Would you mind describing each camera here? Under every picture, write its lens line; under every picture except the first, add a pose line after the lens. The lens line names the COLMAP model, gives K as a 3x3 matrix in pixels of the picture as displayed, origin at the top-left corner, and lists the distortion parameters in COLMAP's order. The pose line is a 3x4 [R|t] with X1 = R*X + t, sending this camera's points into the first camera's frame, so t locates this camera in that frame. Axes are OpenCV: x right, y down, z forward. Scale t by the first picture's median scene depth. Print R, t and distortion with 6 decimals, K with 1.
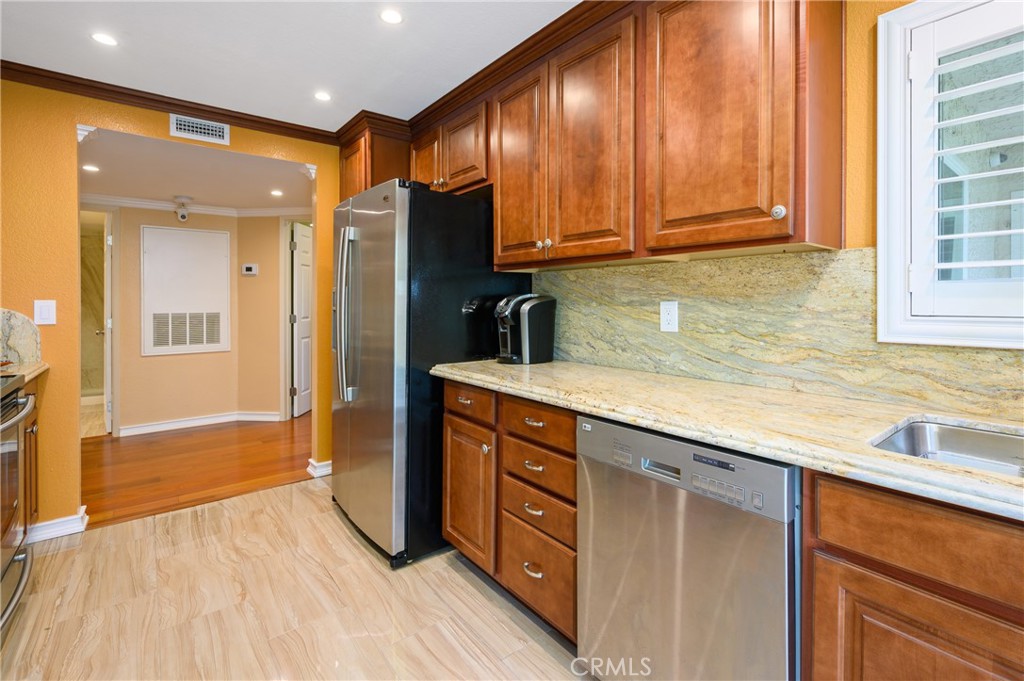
lens RADIAL K [[461.9, 0, 516.5], [0, 461.9, 300.1], [0, 0, 1]] dist [-0.000972, 0.000875]
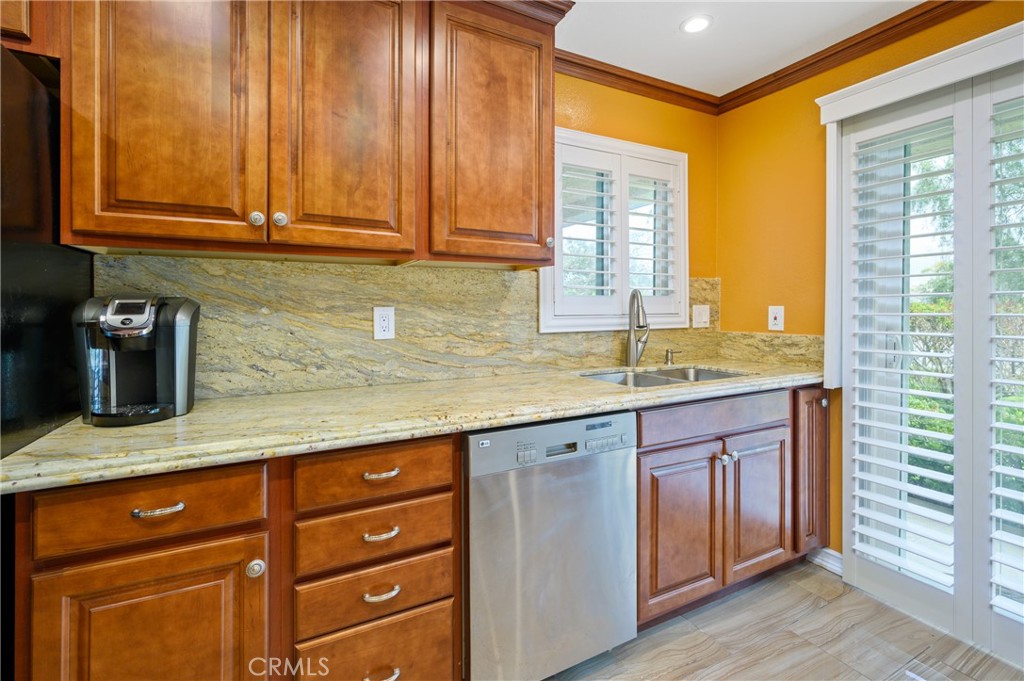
lens RADIAL K [[461.9, 0, 499.9], [0, 461.9, 310.7], [0, 0, 1]] dist [-0.000972, 0.000875]
pose [[0.196867, -0.005121, 0.980417, -0.598045], [-0.002332, 0.999981, 0.005691, 0.005066], [-0.980427, -0.003406, 0.196852, 0.640249]]
